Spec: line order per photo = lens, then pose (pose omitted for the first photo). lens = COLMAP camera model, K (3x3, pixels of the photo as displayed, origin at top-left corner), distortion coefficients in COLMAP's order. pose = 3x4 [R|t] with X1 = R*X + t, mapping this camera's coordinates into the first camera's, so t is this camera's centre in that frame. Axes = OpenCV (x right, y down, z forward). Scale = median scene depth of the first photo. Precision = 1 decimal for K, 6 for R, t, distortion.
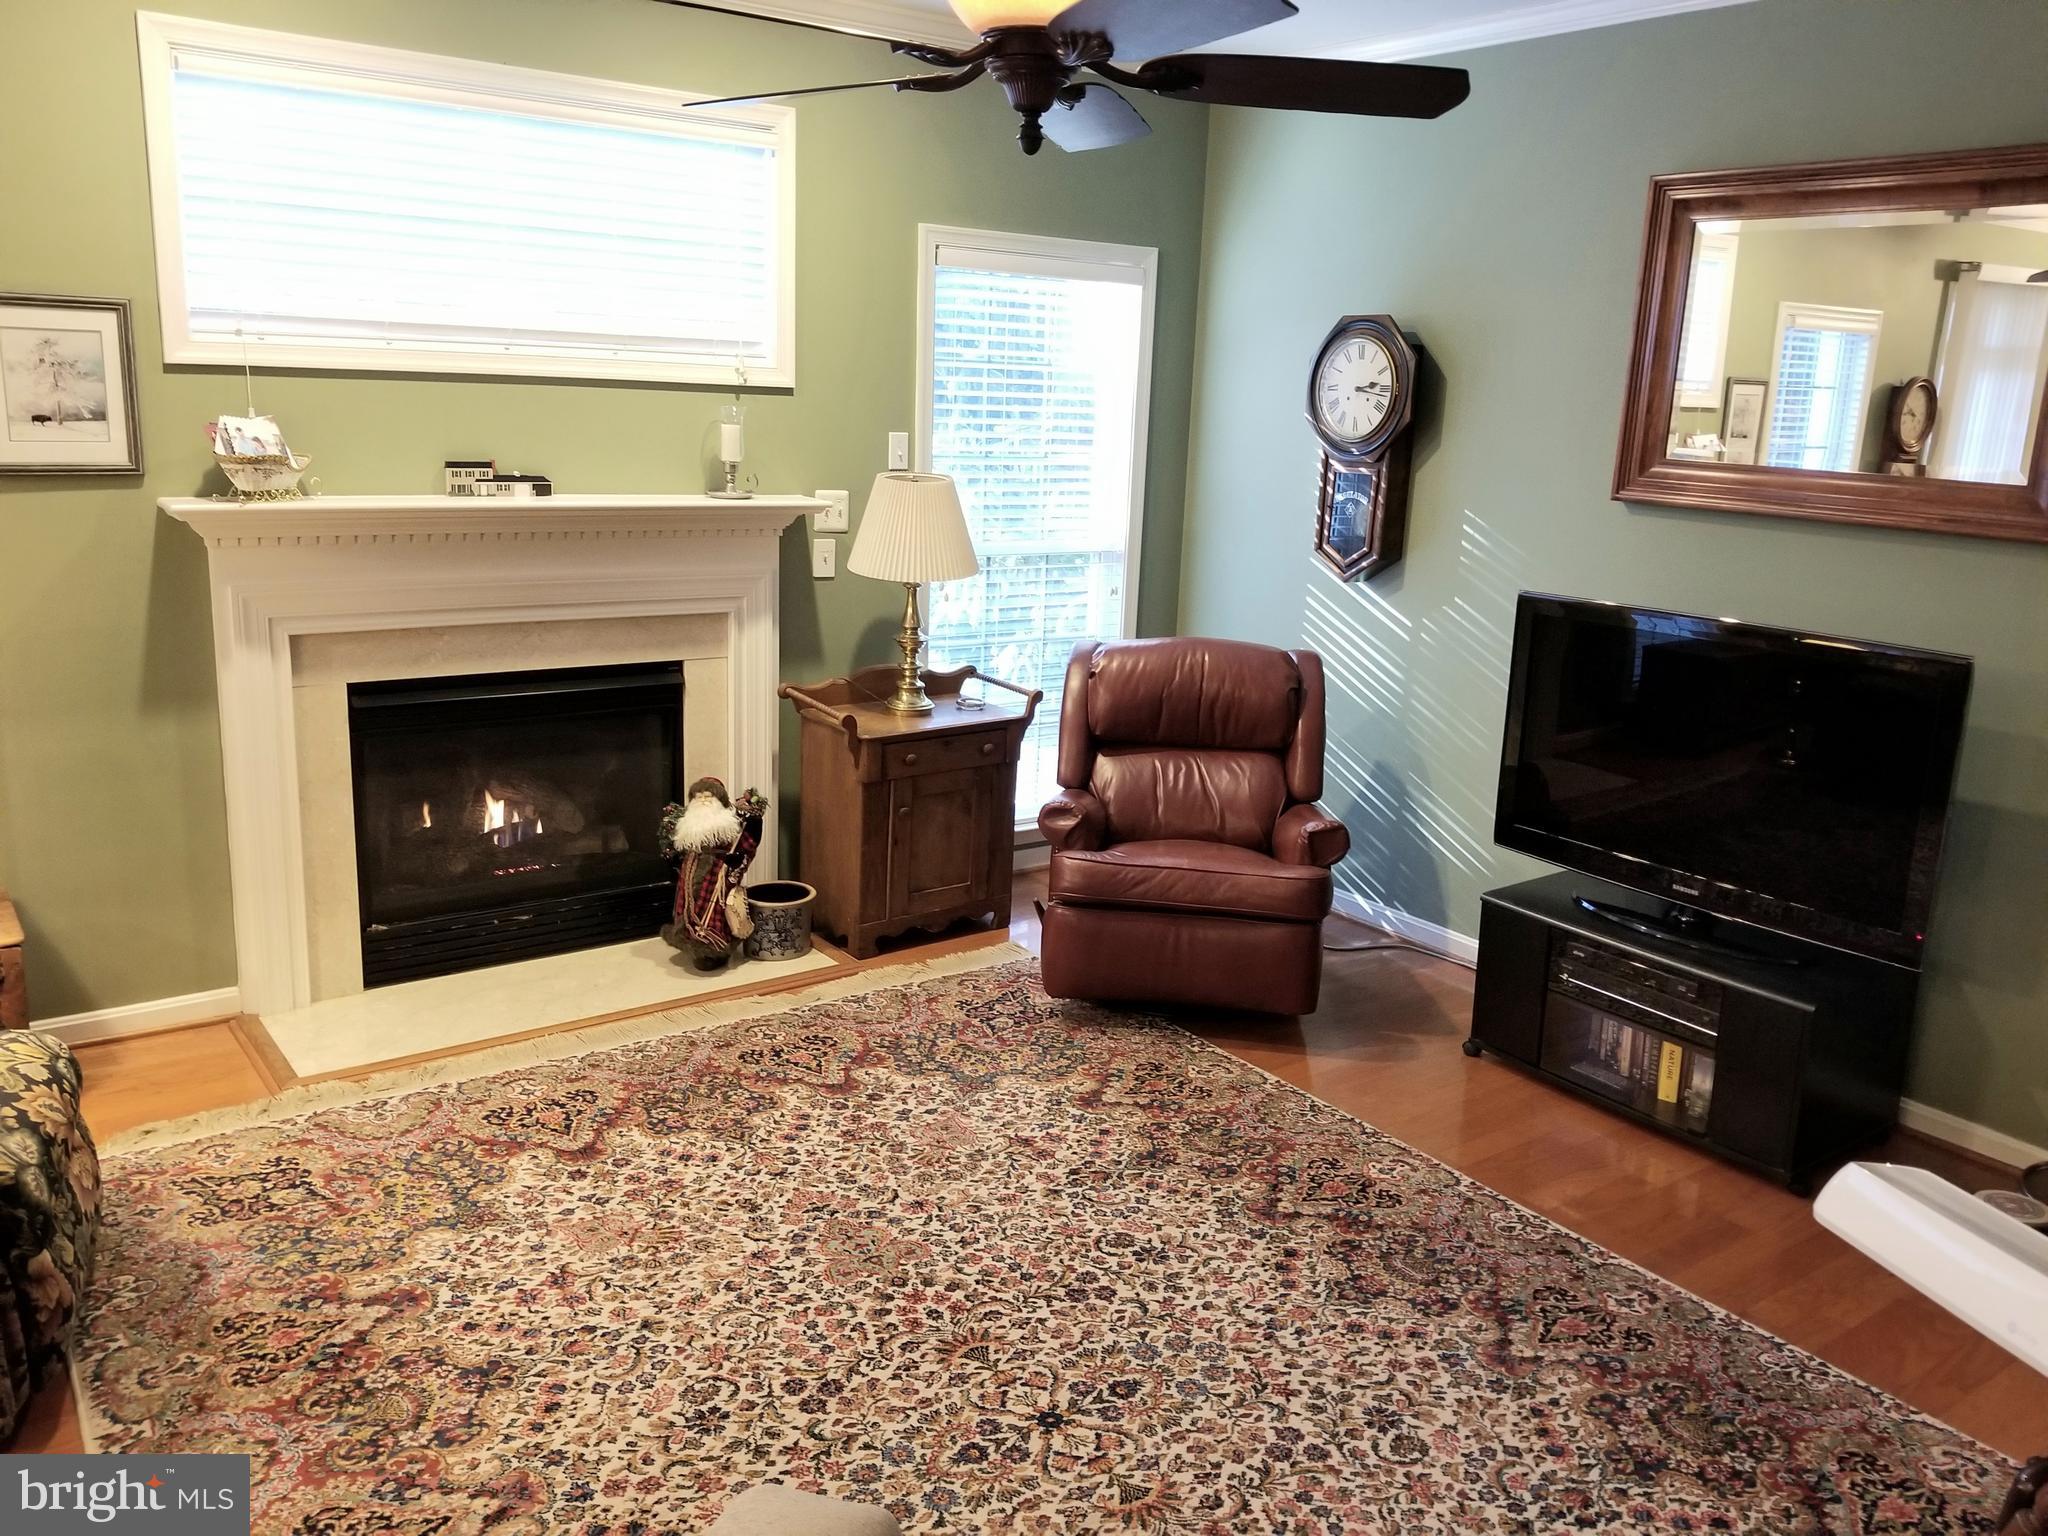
lens RADIAL K [[1620.1, 0, 1043.1], [0, 1620.1, 752.1], [0, 0, 1]] dist [0.067792, -0.110812]
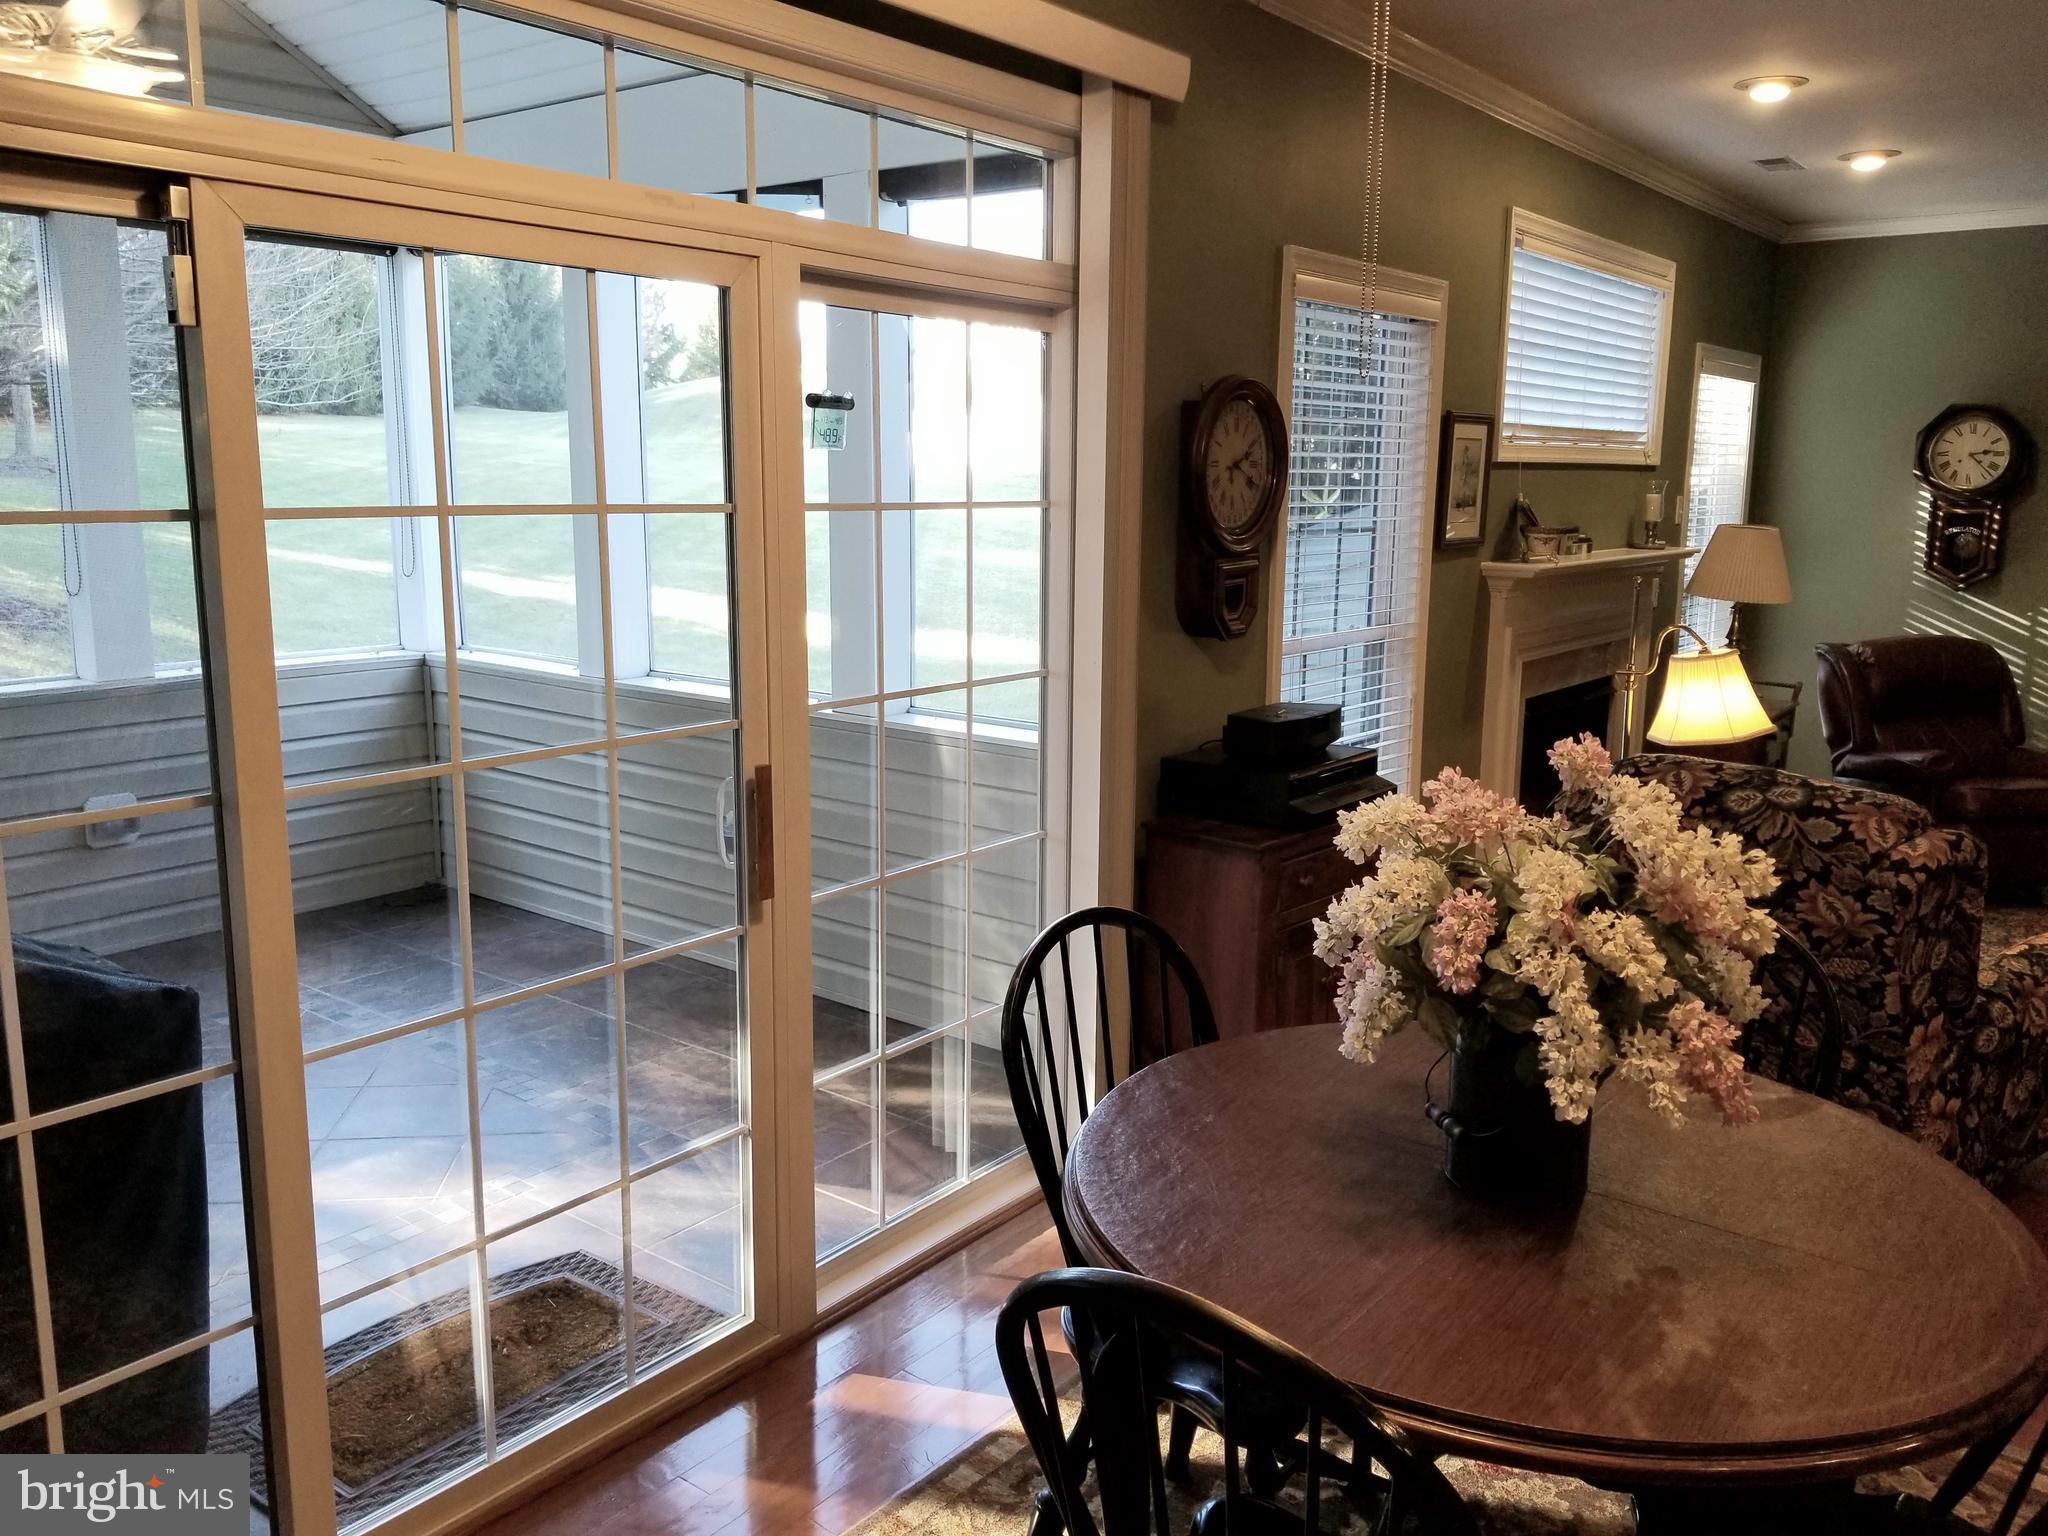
lens RADIAL K [[1620.1, 0, 1075.0], [0, 1620.1, 737.1], [0, 0, 1]] dist [0.067792, -0.110812]
pose [[0.959145, -0.074212, 0.273010, -1.216126], [0.088040, 0.995364, -0.038735, 0.007552], [-0.268869, 0.061188, 0.961231, -0.170551]]
